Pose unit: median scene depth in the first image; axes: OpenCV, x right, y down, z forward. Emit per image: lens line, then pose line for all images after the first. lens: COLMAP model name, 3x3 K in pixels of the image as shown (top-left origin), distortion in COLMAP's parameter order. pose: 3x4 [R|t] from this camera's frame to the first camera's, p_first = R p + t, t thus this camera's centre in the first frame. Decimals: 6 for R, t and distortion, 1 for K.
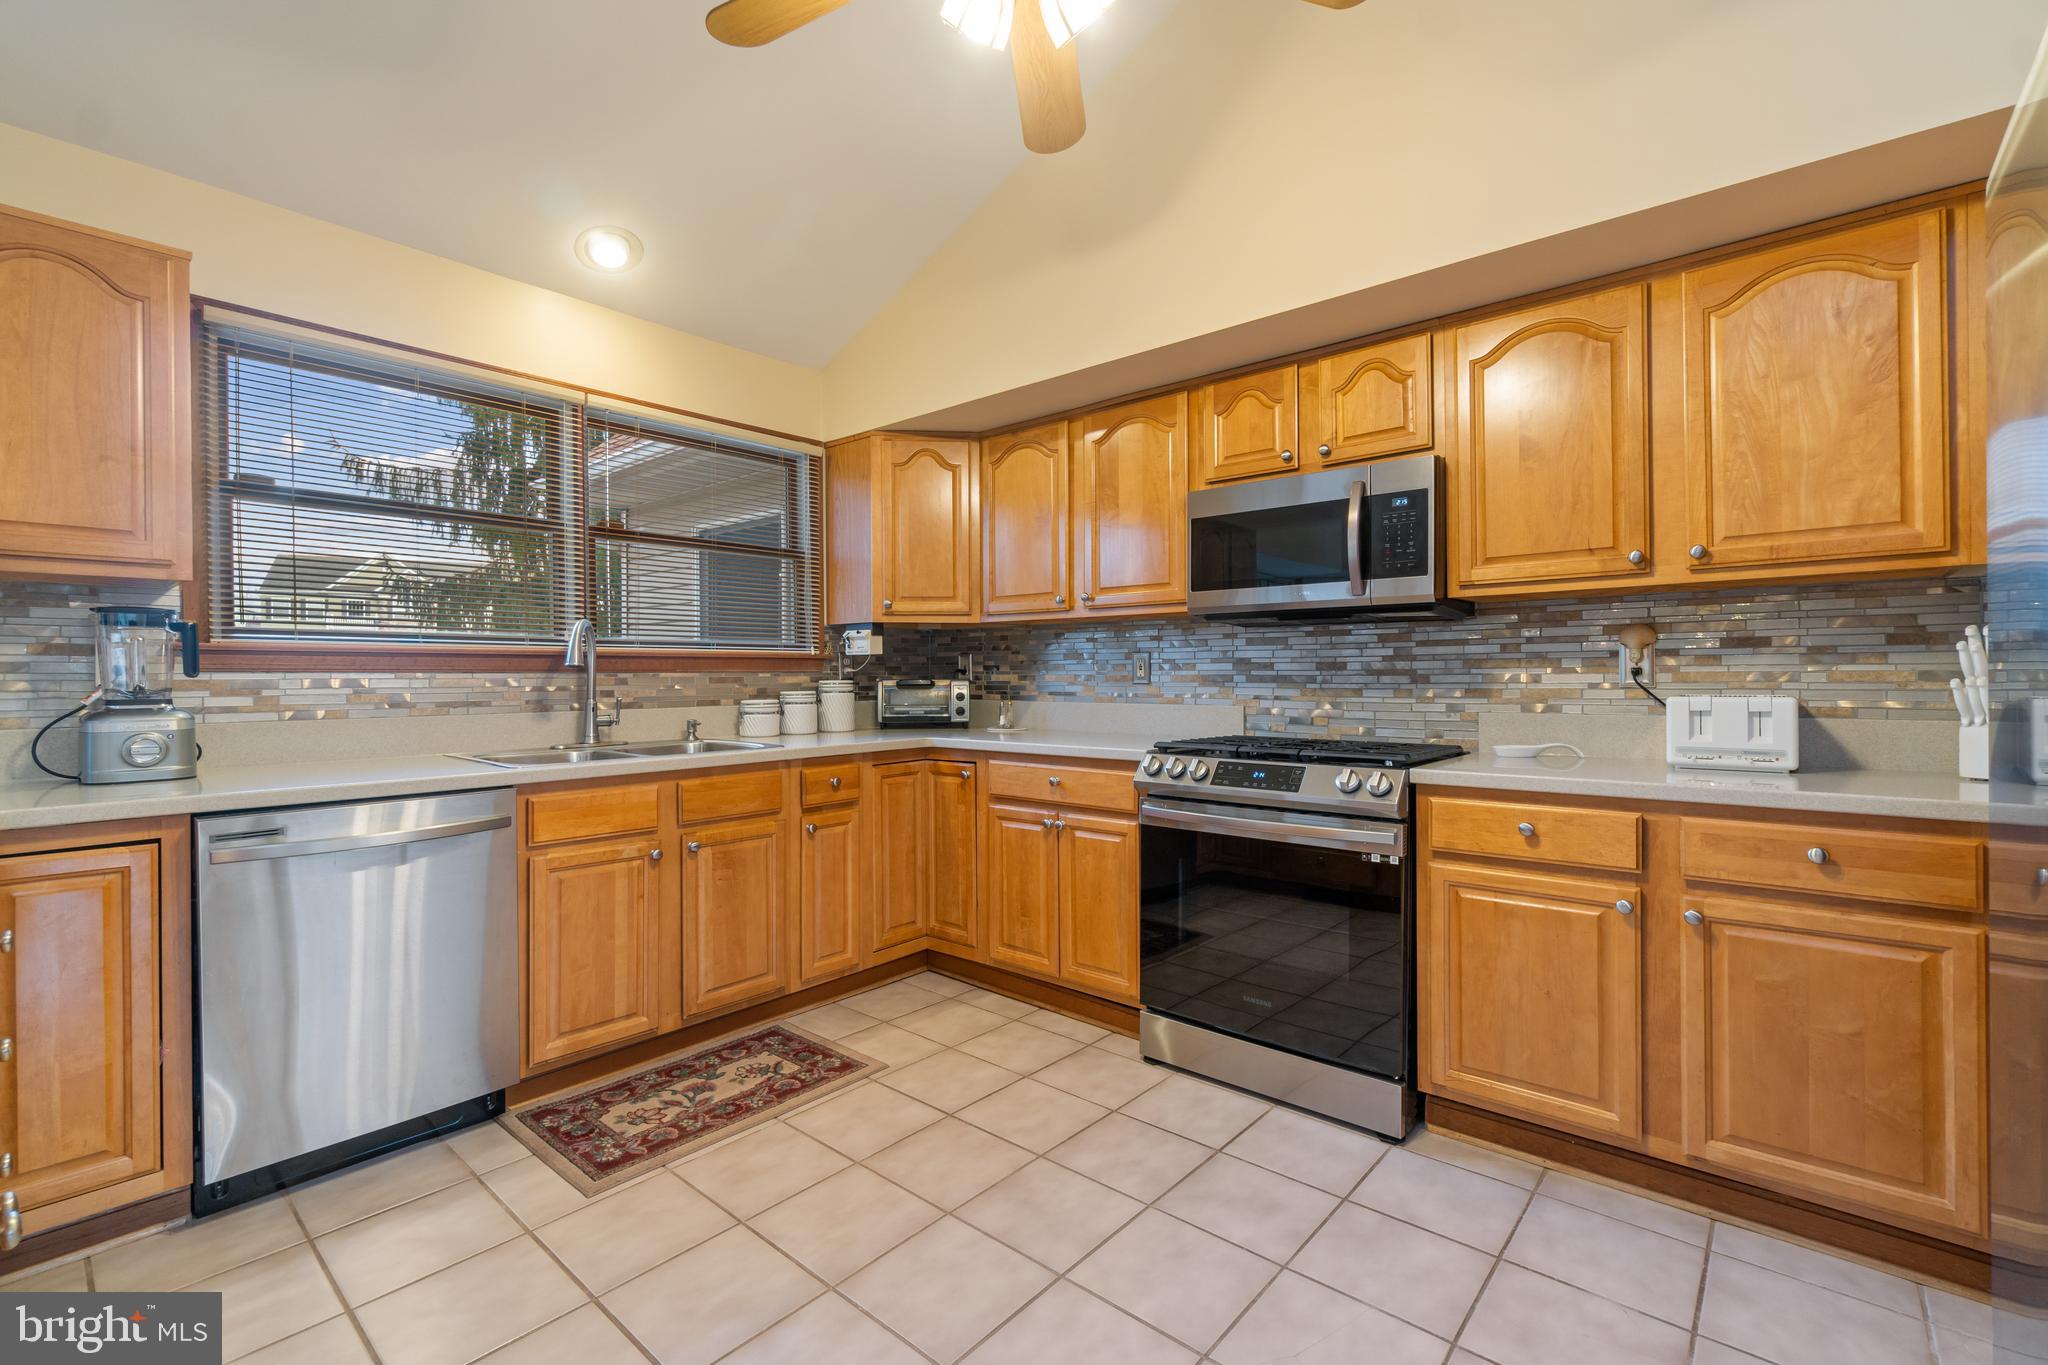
lens RADIAL K [[888.3, 0, 1027.5], [0, 888.3, 679.5], [0, 0, 1]] dist [-0.003643, 0.000416]
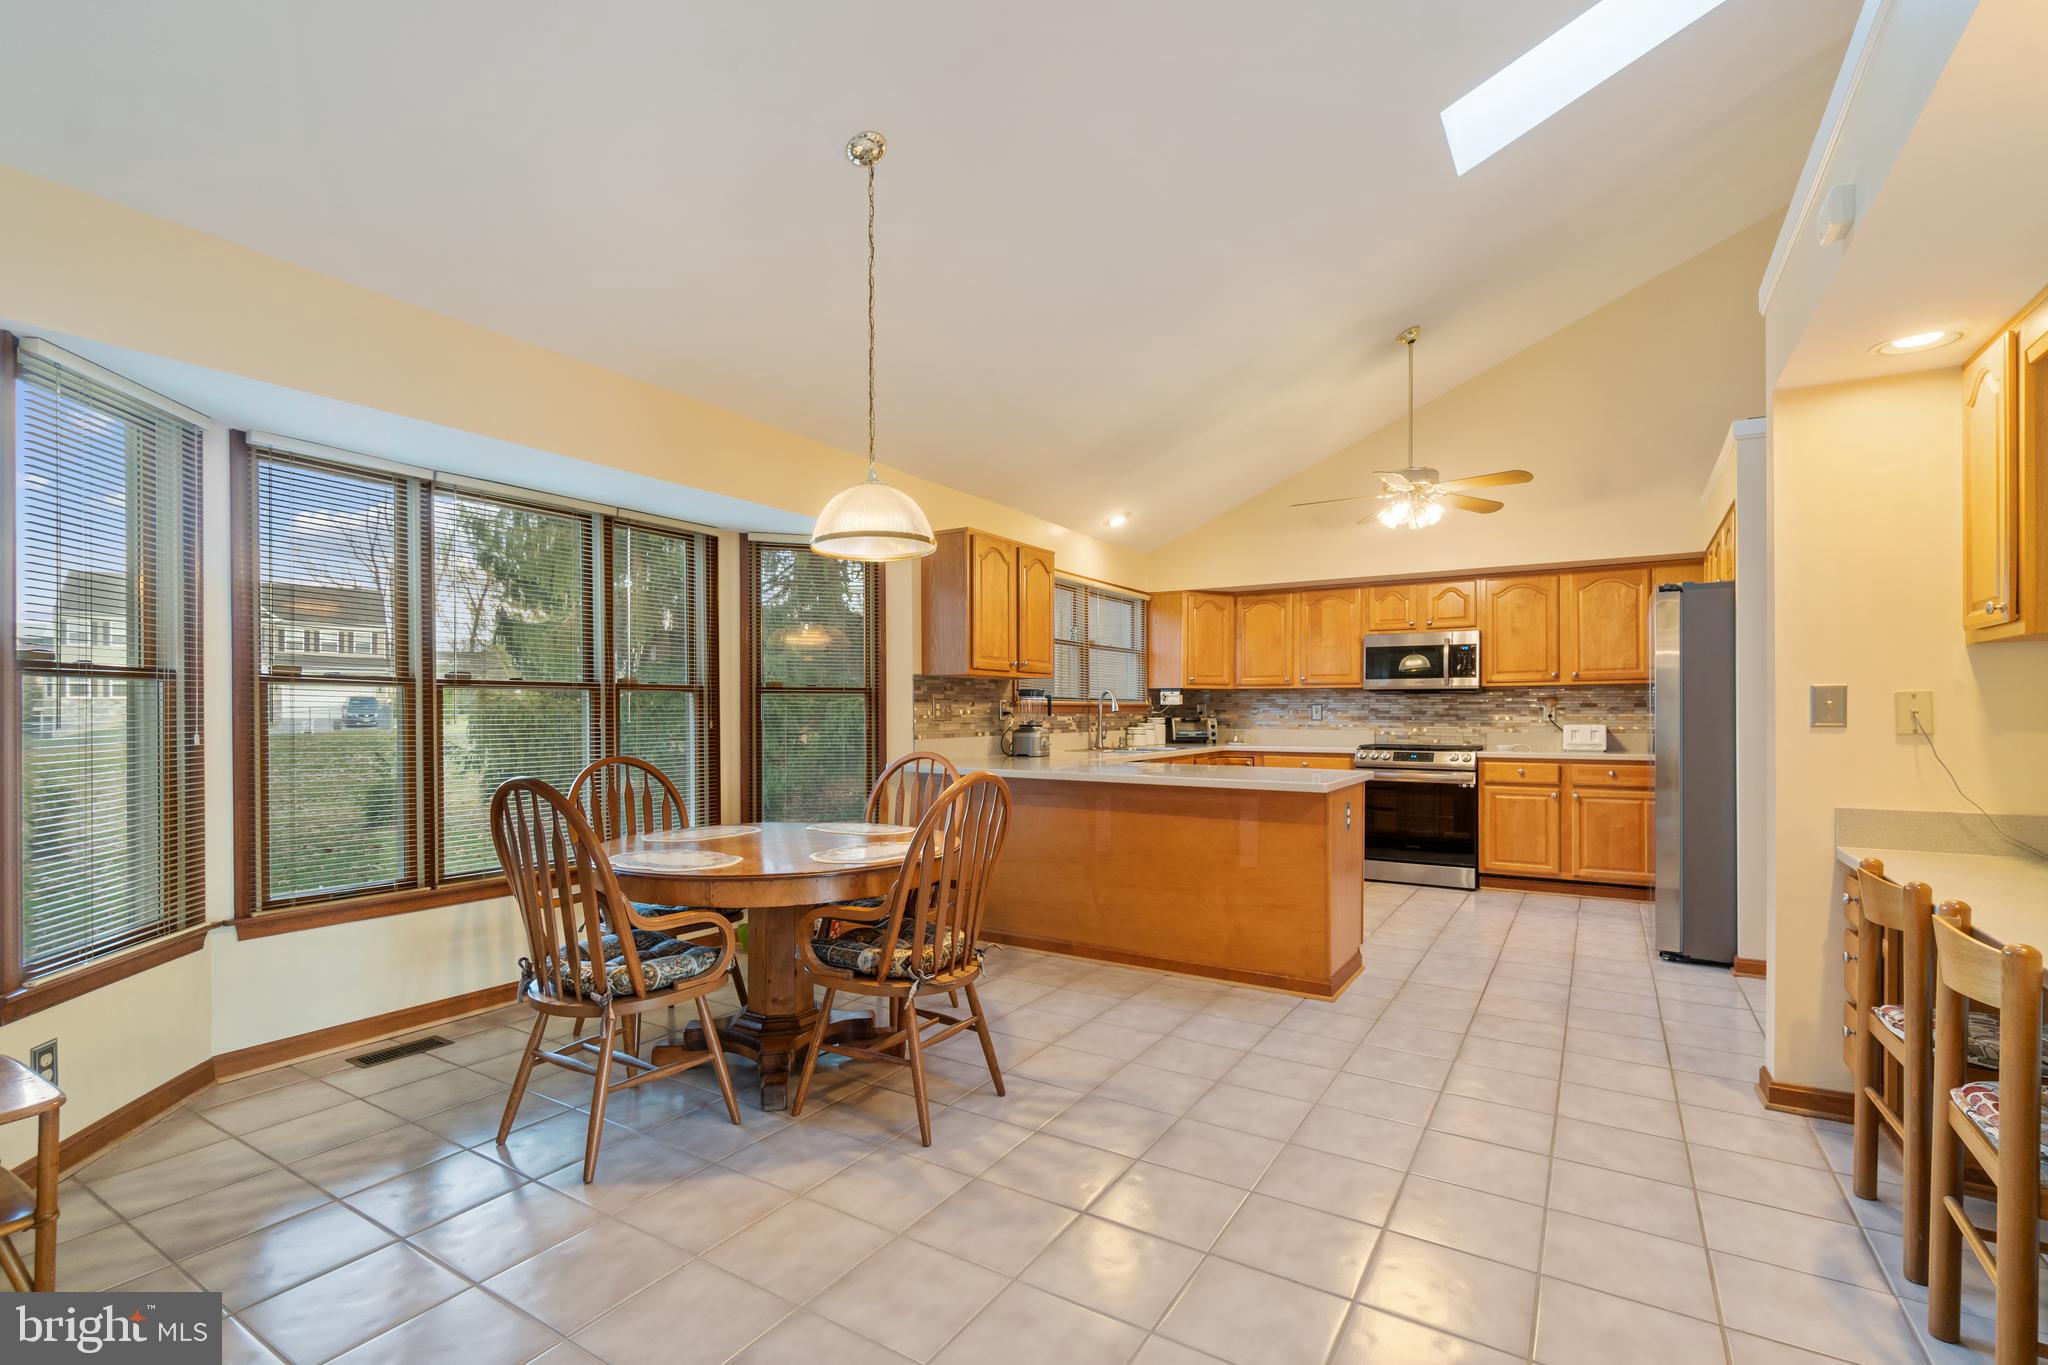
lens RADIAL K [[888.3, 0, 1041.5], [0, 888.3, 716.7], [0, 0, 1]] dist [-0.003643, 0.000416]
pose [[0.988267, 0.004379, 0.152674, -1.159963], [-0.004251, 0.999990, -0.001170, 0.002884], [-0.152678, 0.000507, 0.988276, -1.314063]]
